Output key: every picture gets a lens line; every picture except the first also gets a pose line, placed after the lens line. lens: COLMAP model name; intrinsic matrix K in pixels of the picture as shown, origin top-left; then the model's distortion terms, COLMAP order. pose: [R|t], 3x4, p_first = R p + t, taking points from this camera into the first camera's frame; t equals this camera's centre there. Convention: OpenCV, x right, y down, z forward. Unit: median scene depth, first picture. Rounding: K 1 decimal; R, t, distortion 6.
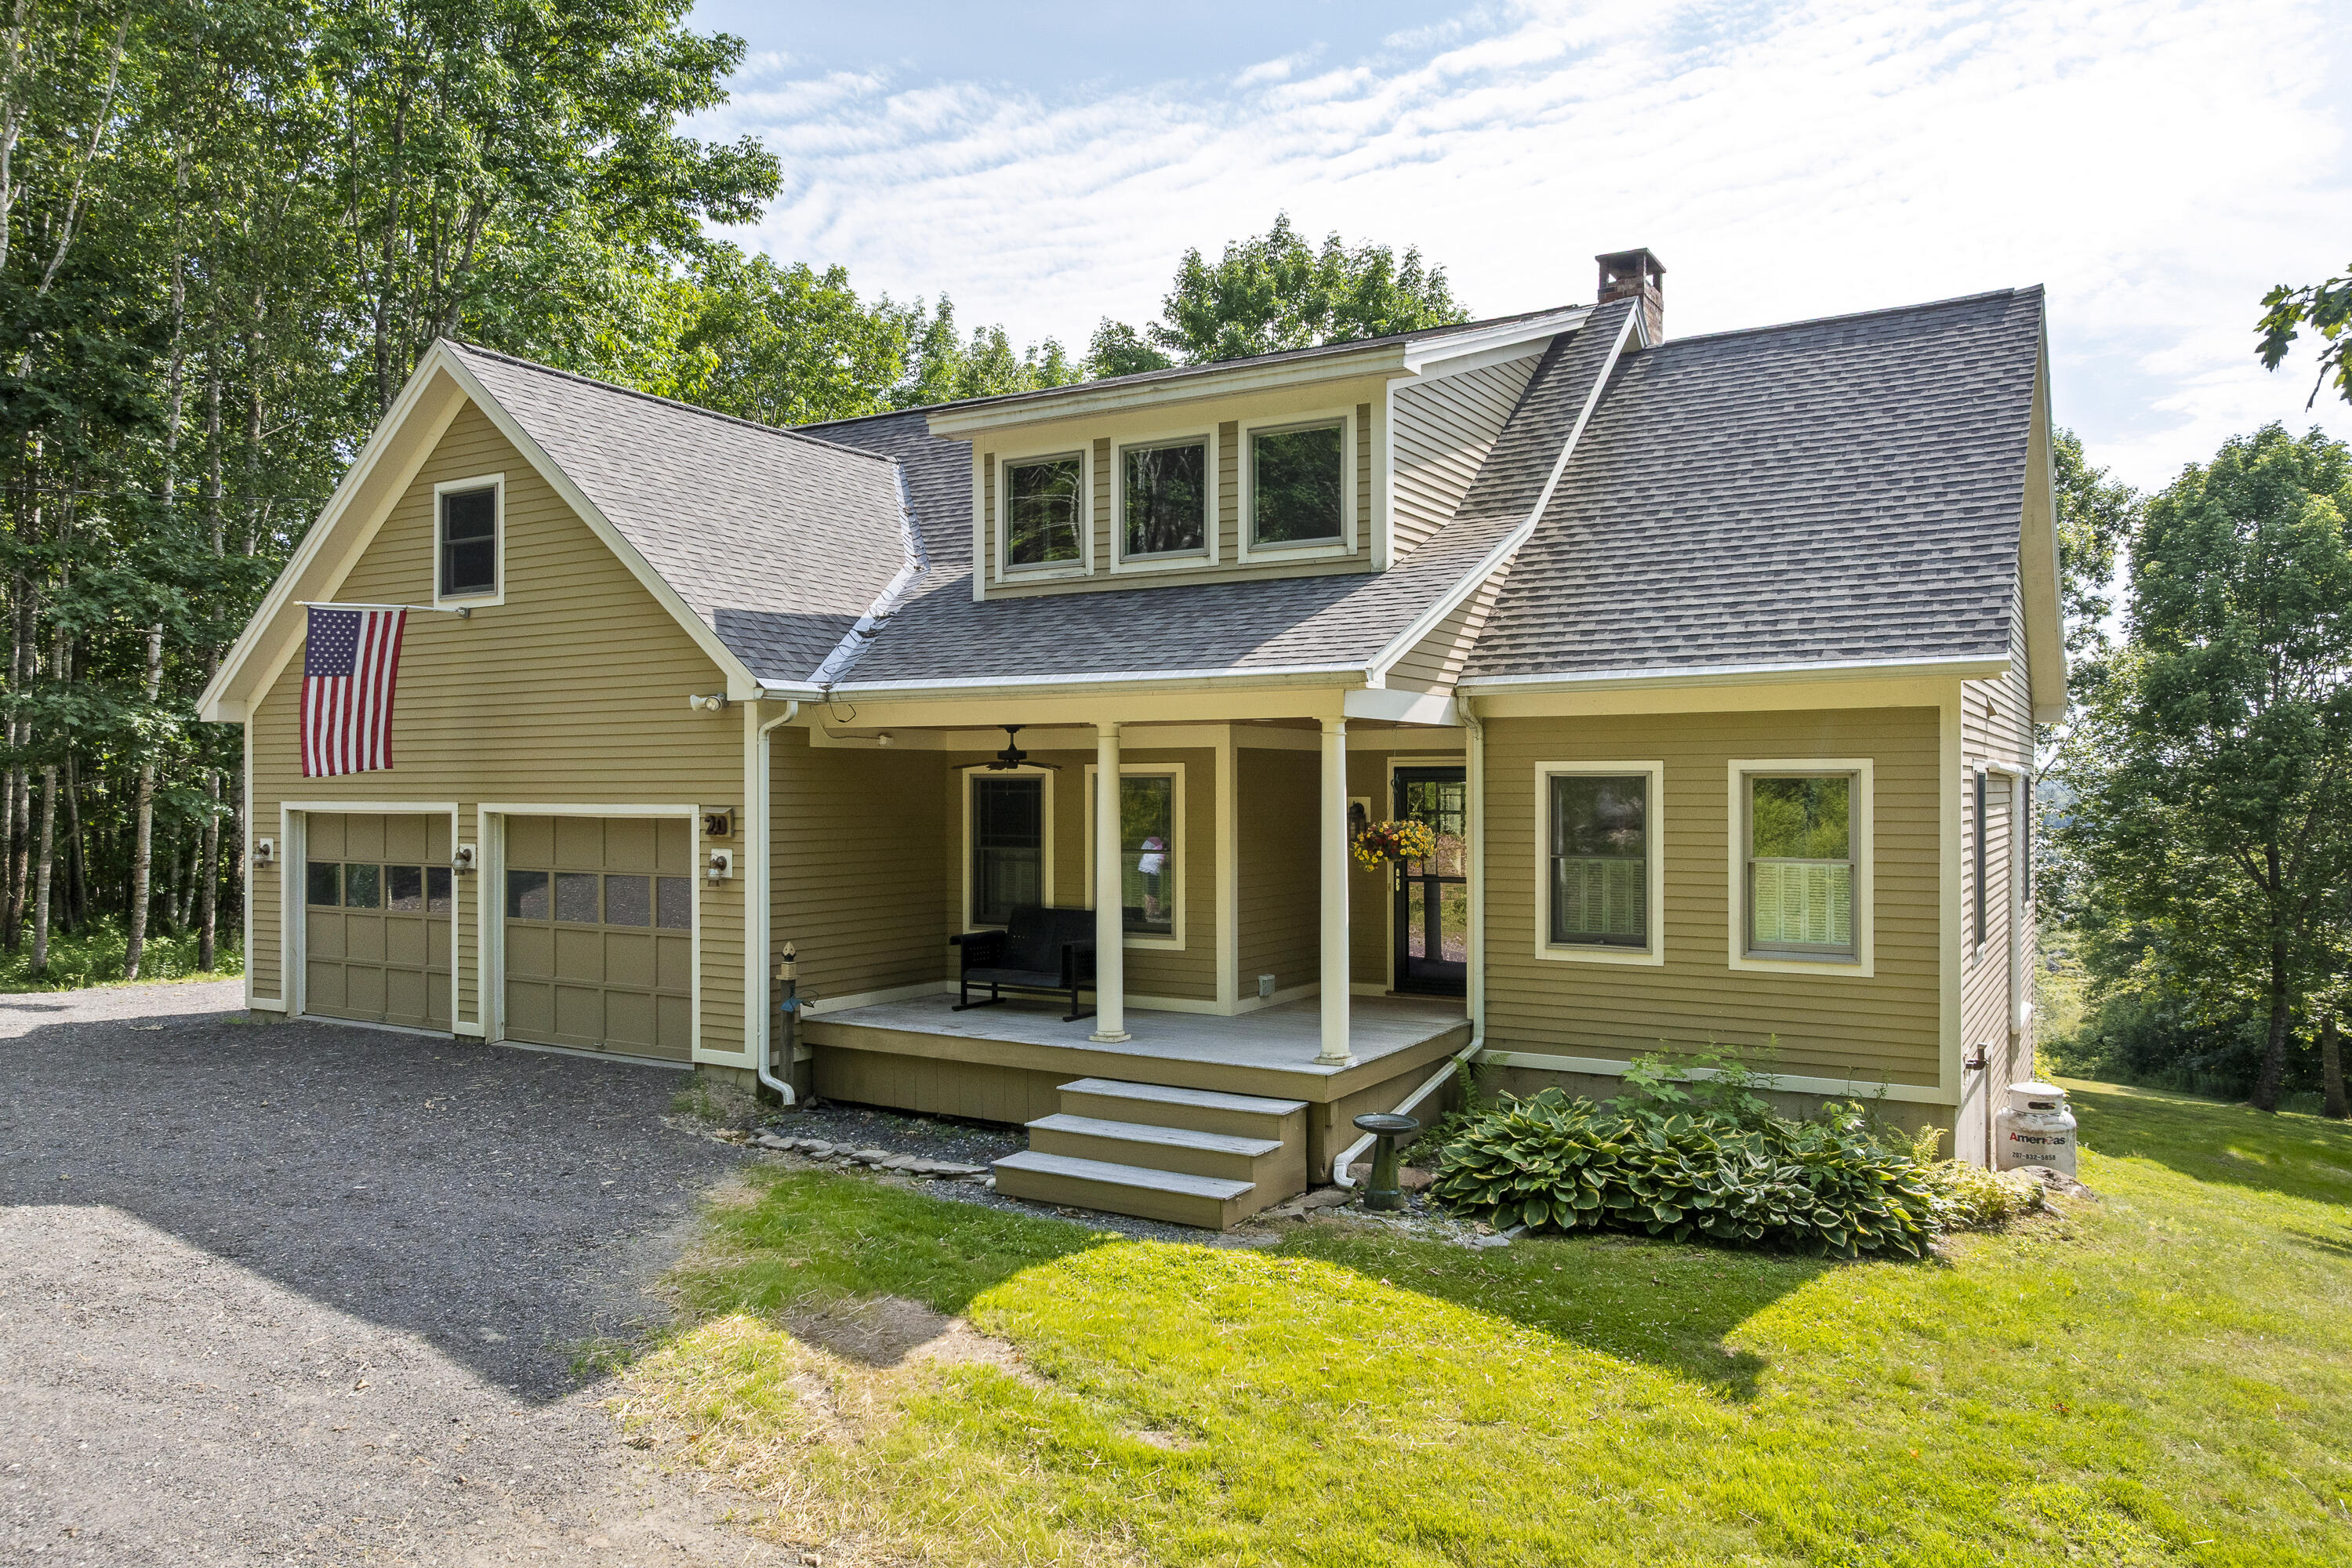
lens RADIAL K [[1628.9, 0, 1170.1], [0, 1628.9, 798.8], [0, 0, 1]] dist [-0.029507, 0.022413]
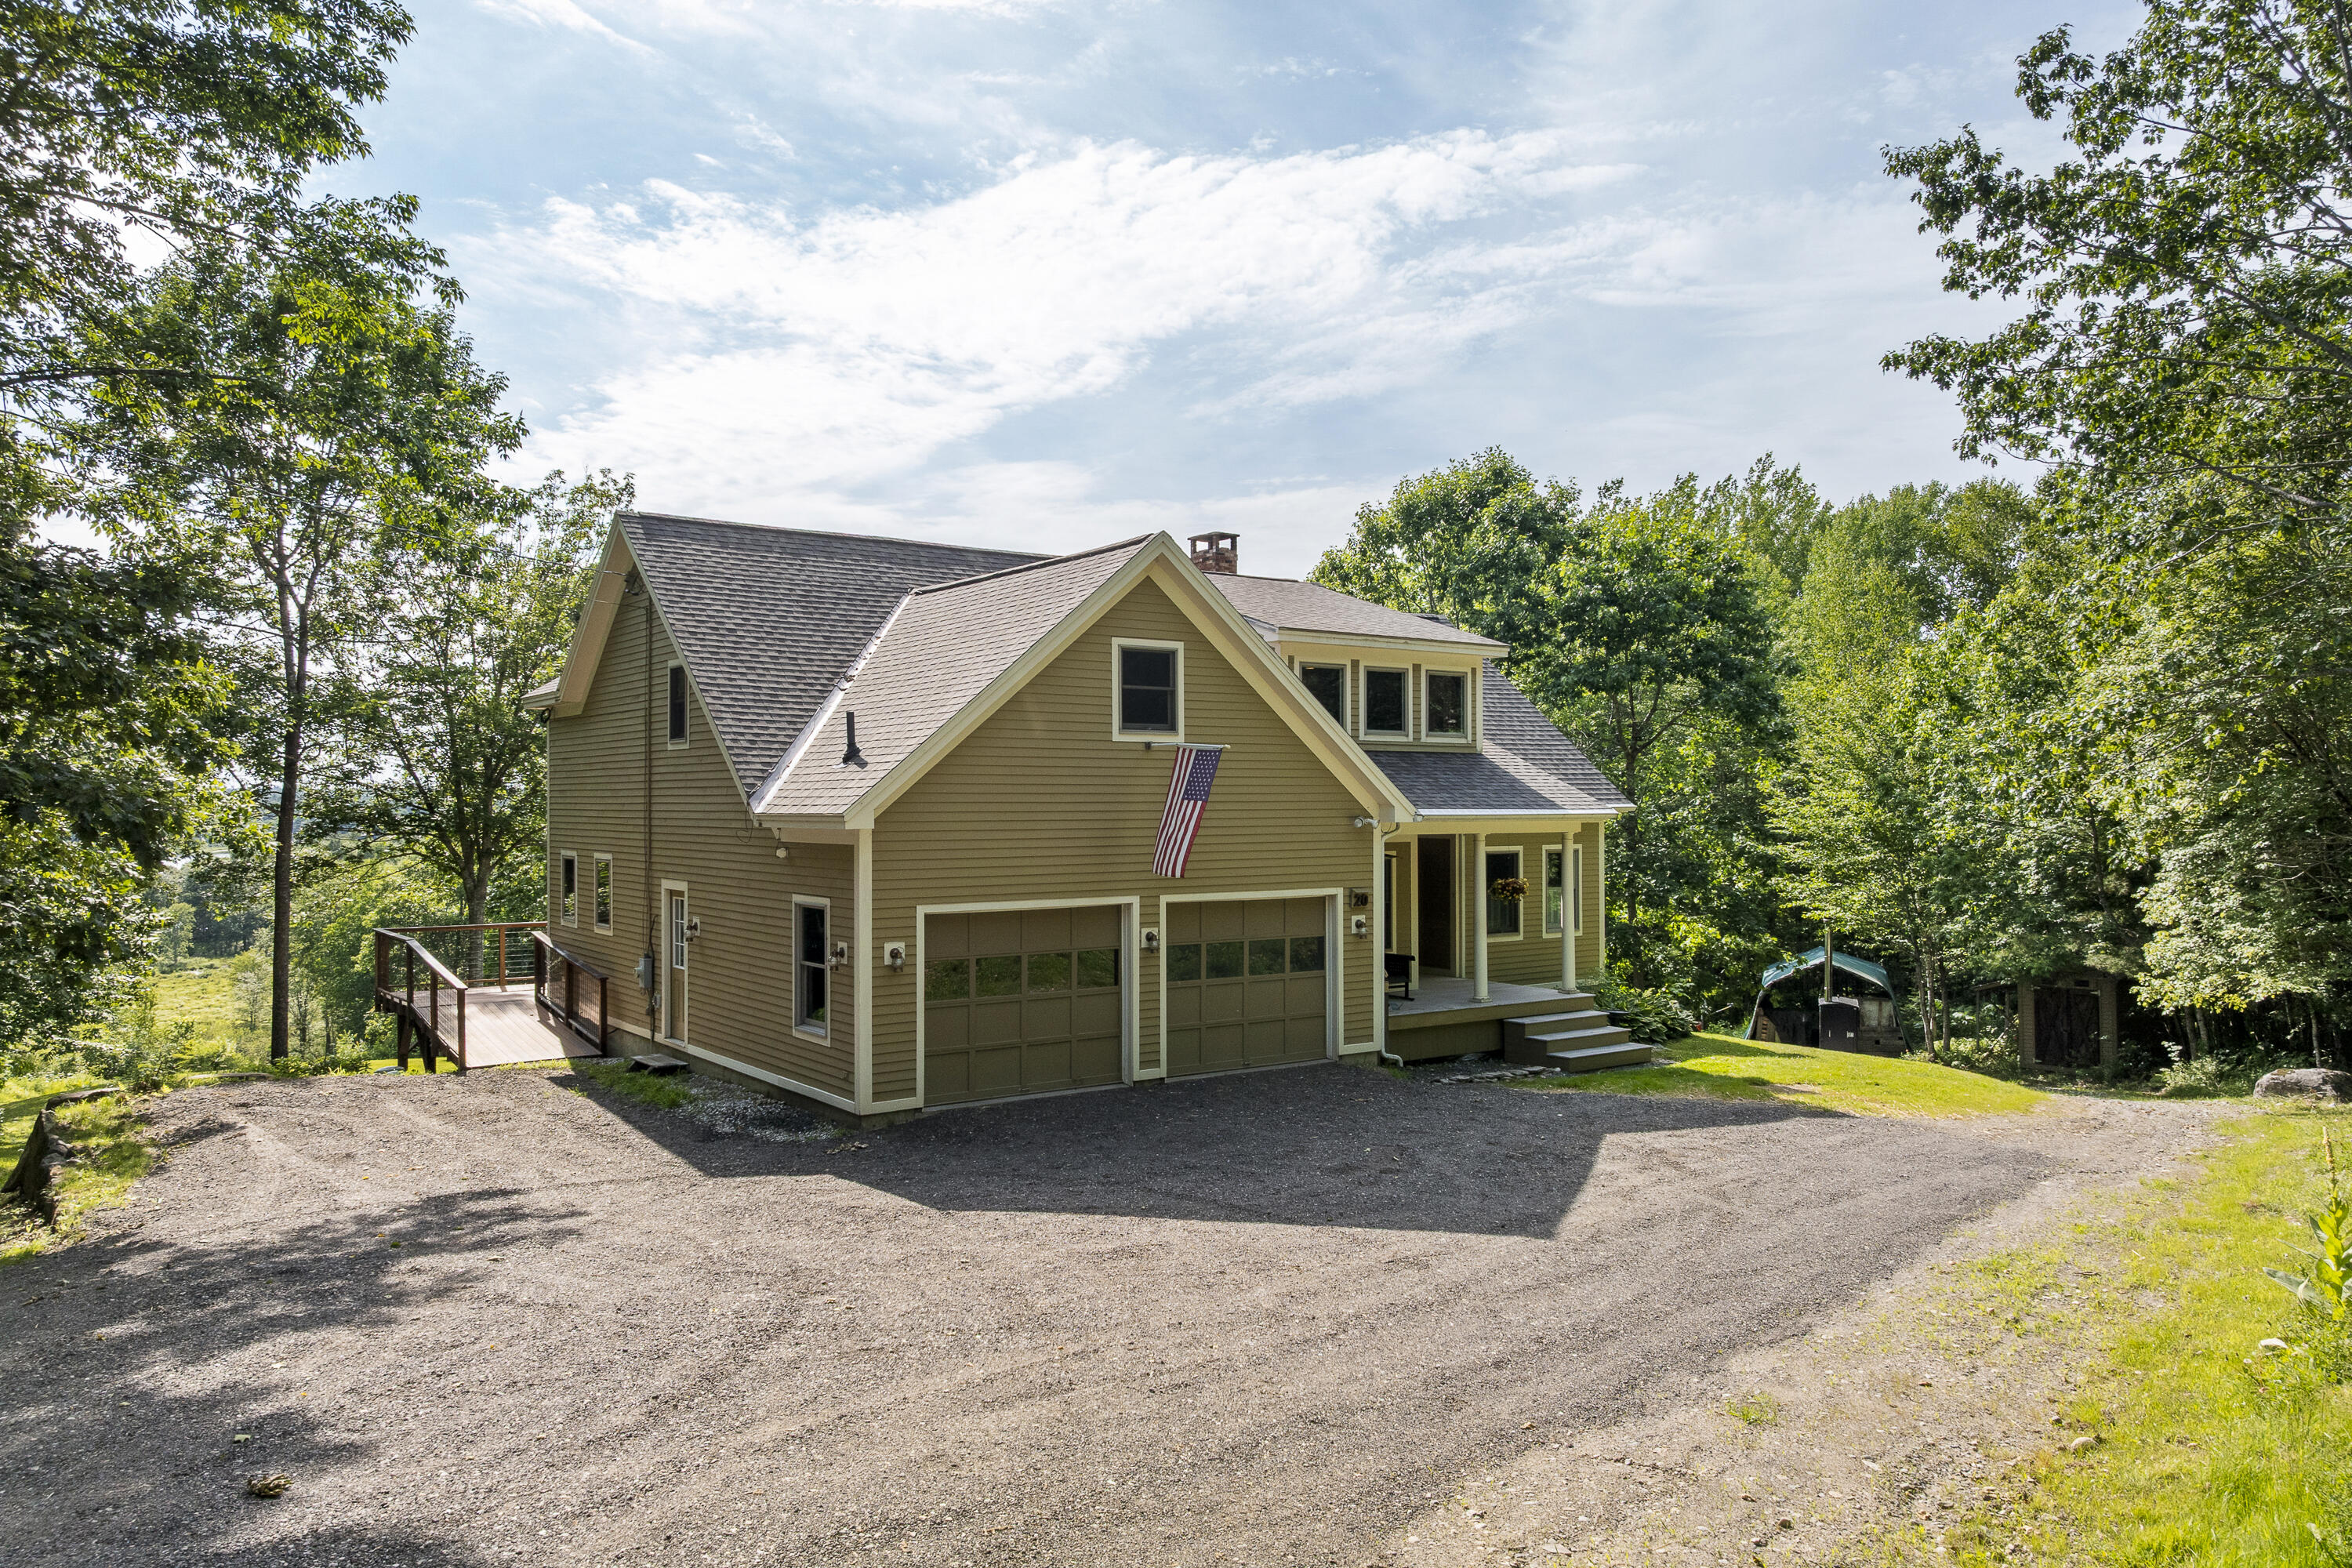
lens RADIAL K [[1628.9, 0, 1170.1], [0, 1628.9, 798.8], [0, 0, 1]] dist [-0.029507, 0.022413]
pose [[0.407571, 0.001821, 0.913172, -1.599973], [0.008836, 0.999943, -0.005938, -0.065887], [-0.913131, 0.010490, 0.407531, 0.469008]]
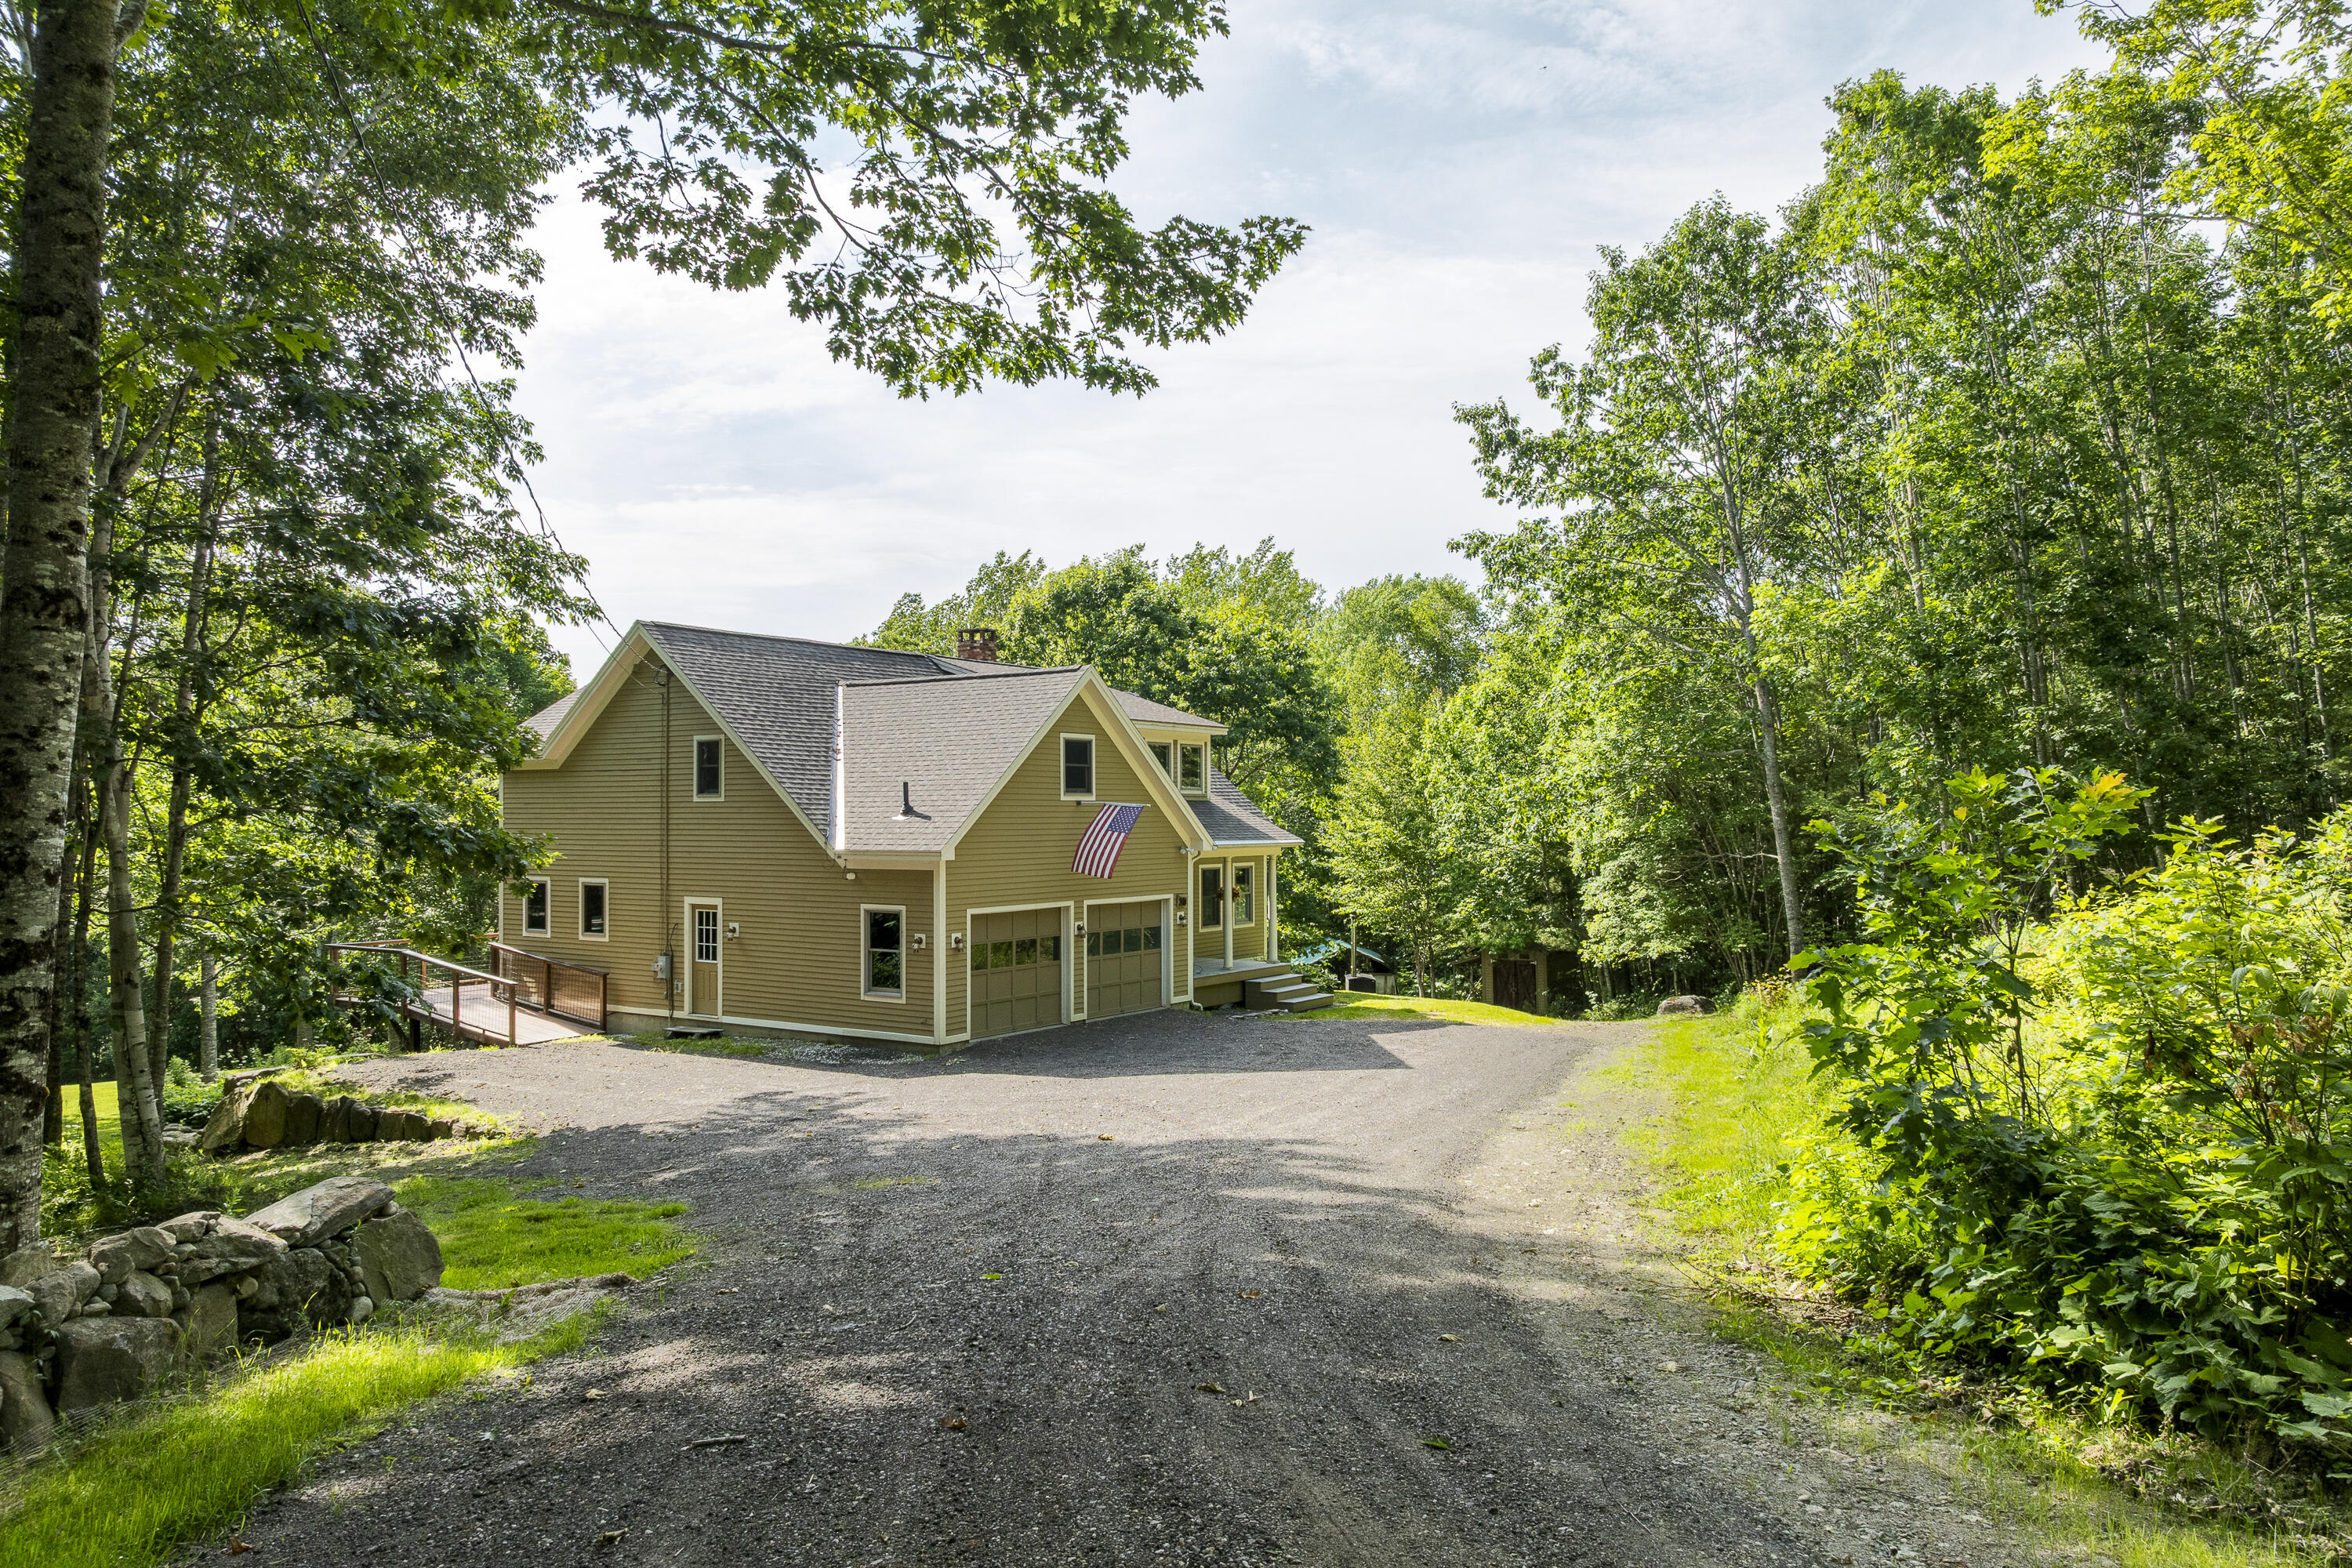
lens RADIAL K [[1628.9, 0, 1170.1], [0, 1628.9, 798.8], [0, 0, 1]] dist [-0.029507, 0.022413]
pose [[0.064887, 0.010251, 0.997840, -2.394601], [0.011432, 0.999874, -0.011015, -0.097712], [-0.997827, 0.012122, 0.064761, 0.768199]]
